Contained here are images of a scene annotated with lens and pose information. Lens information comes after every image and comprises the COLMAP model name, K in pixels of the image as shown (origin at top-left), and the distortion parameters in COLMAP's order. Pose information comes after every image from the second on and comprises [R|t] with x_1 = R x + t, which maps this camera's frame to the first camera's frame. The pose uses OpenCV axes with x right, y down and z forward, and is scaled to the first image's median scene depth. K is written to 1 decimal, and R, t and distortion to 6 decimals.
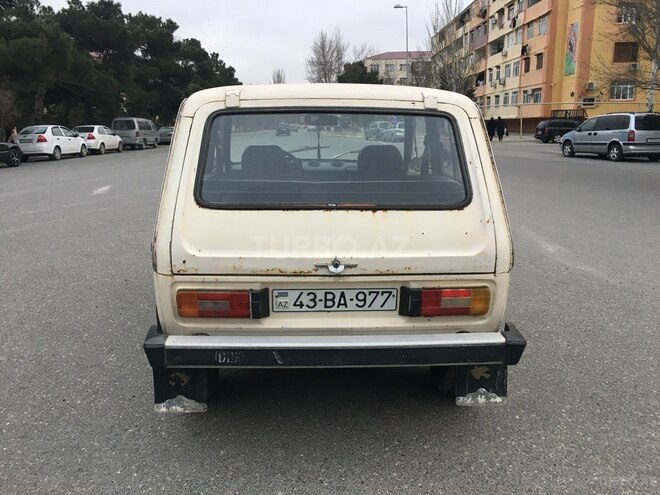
lens RADIAL K [[558.1, 0, 325.0], [0, 558.1, 249.5], [0, 0, 1]] dist [0.080303, -0.105824]
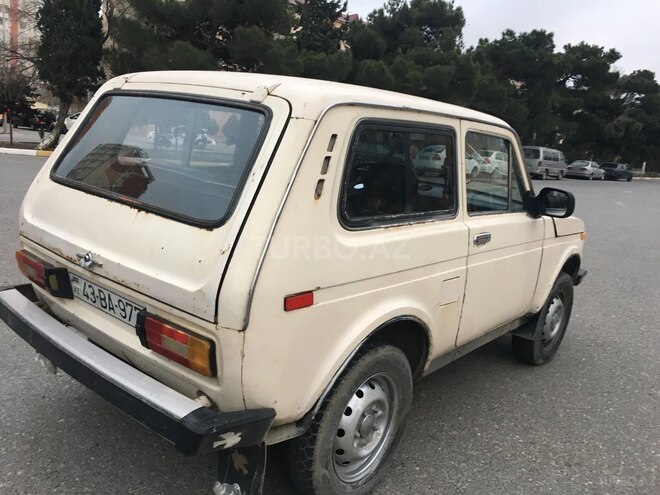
lens RADIAL K [[558.1, 0, 329.0], [0, 558.1, 249.8], [0, 0, 1]] dist [0.080303, -0.105824]
pose [[0.734085, 0.216236, -0.643709, 0.105507], [-0.249604, 0.967507, 0.040359, -0.014344], [0.631520, 0.131045, 0.764205, 0.065563]]
